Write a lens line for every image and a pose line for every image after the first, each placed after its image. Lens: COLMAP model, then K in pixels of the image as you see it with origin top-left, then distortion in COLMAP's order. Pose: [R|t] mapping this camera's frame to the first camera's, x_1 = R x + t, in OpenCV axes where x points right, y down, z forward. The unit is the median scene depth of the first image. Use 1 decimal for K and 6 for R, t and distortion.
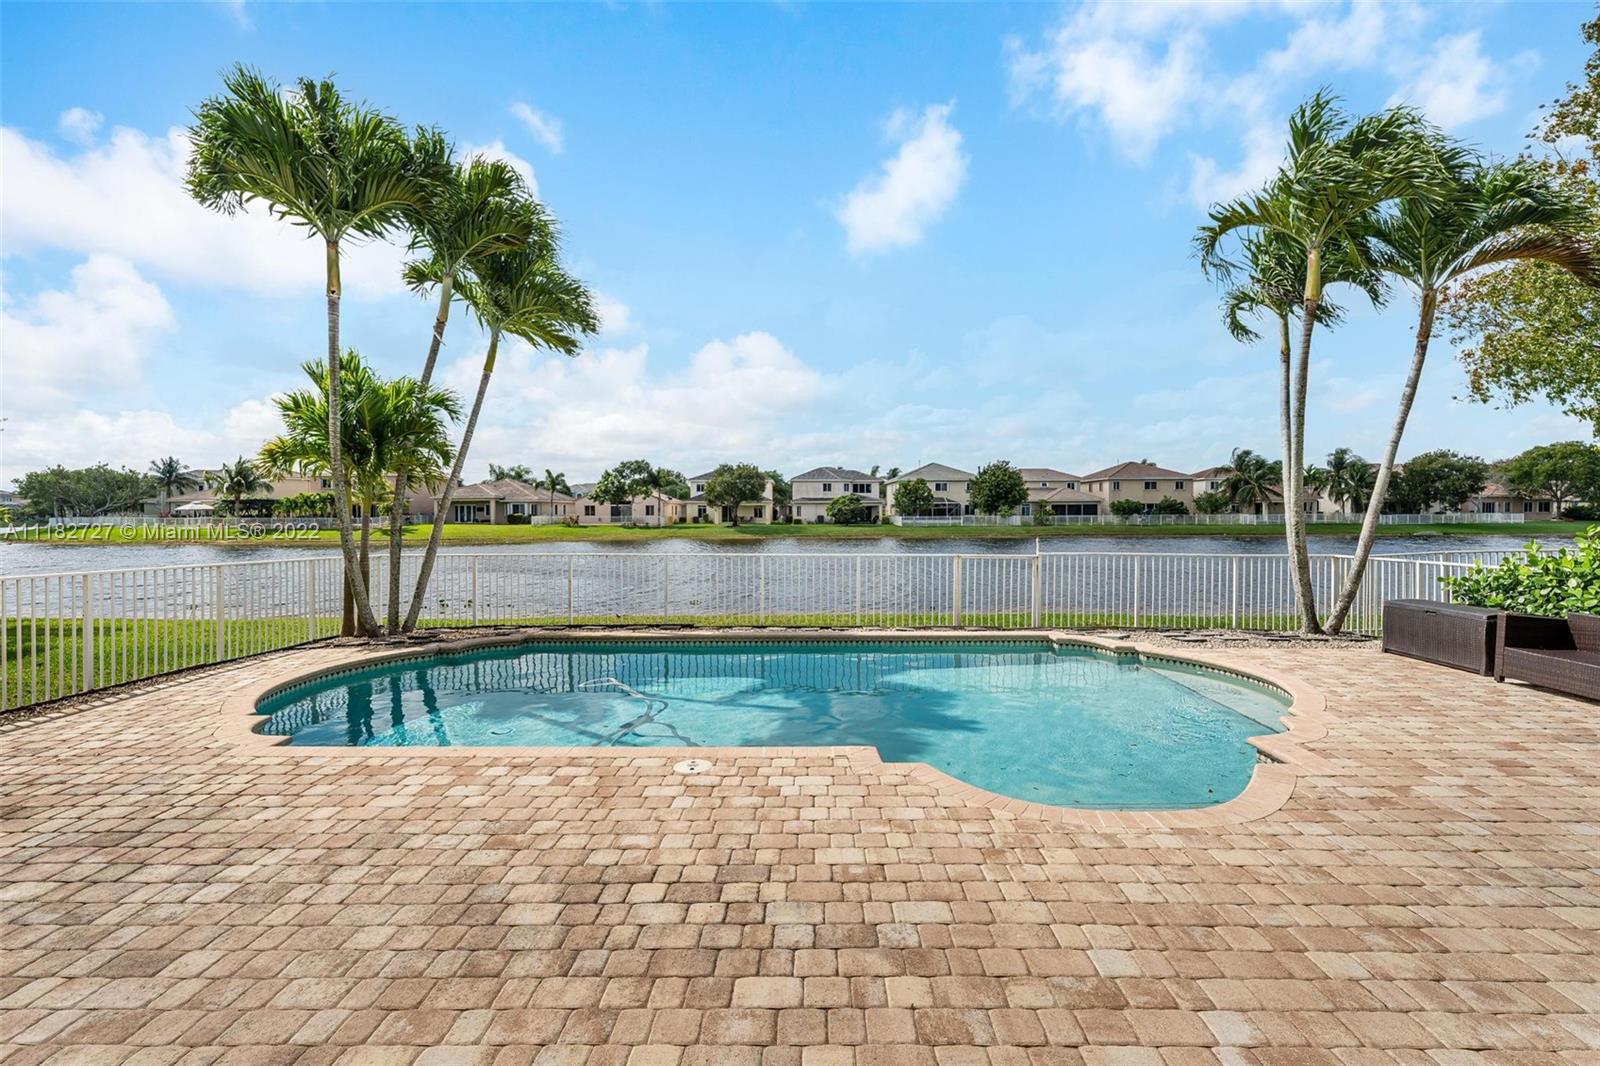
lens RADIAL K [[700.0, 0, 796.0], [0, 700.0, 518.3], [0, 0, 1]] dist [0.000533, 0.000170]
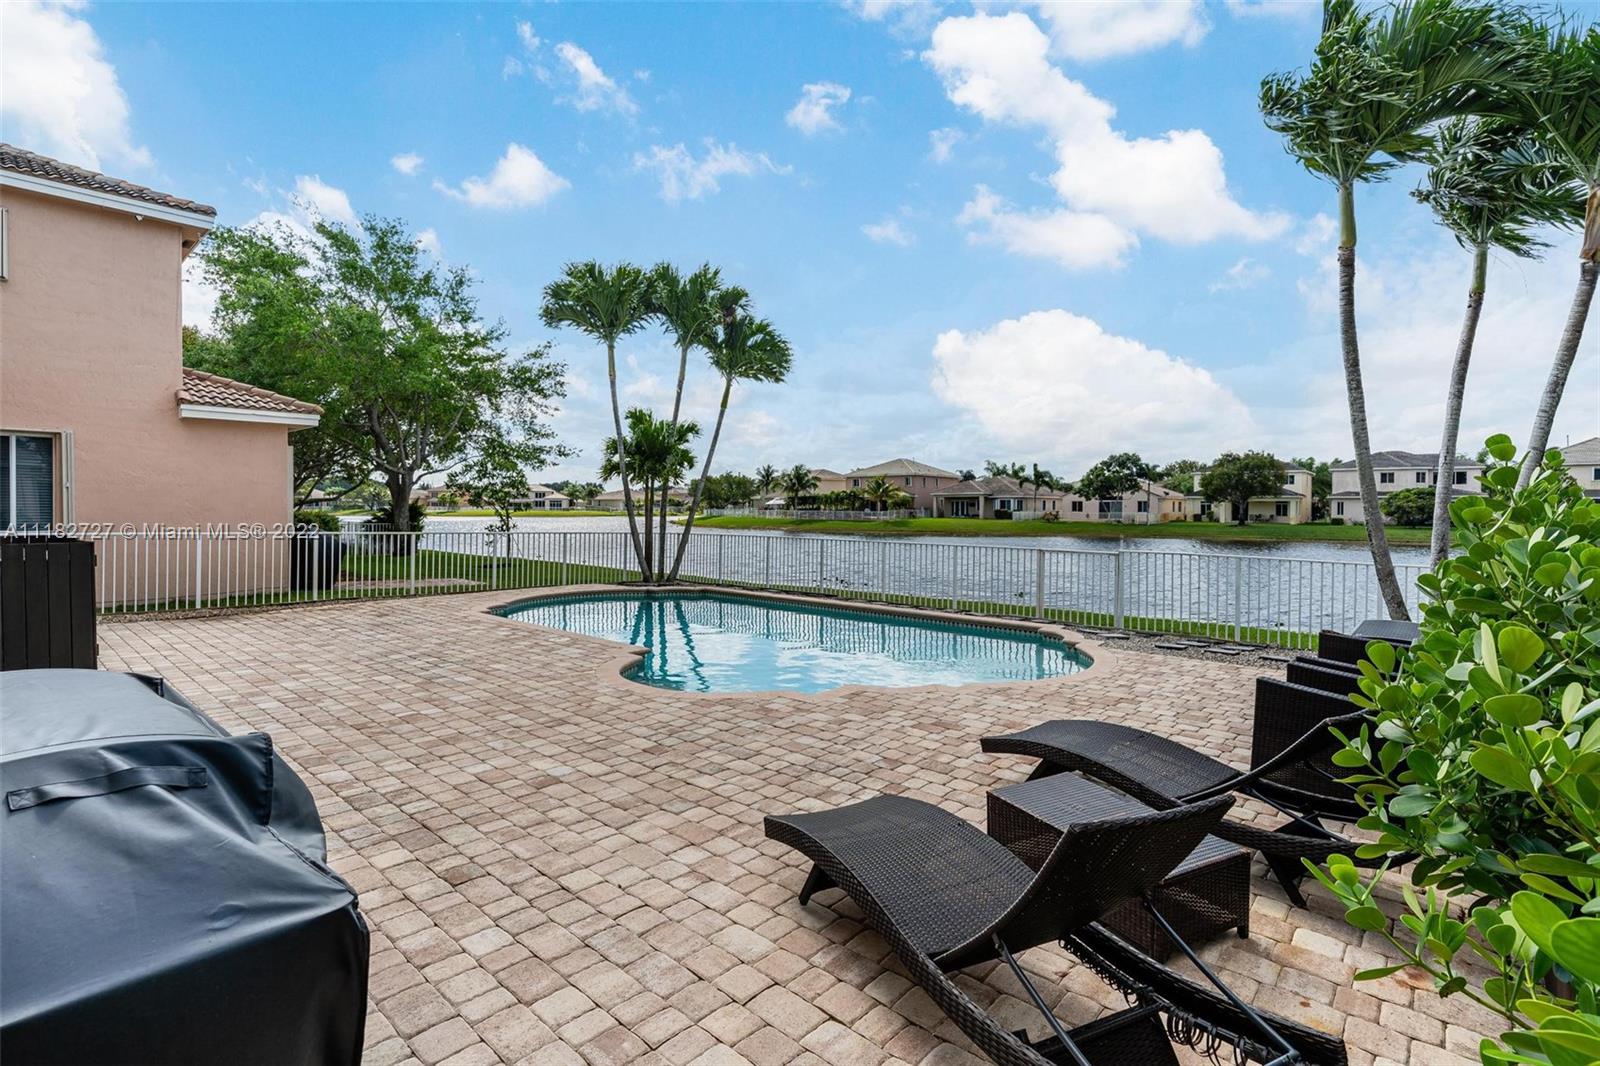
lens RADIAL K [[734.6, 0, 799.9], [0, 734.6, 506.3], [0, 0, 1]] dist [-0.056392, 0.000049]
pose [[0.736263, 0.005281, -0.676675, 0.102835], [-0.013543, 0.999884, -0.006931, 0.000781], [0.676561, 0.014267, 0.736249, -0.000616]]
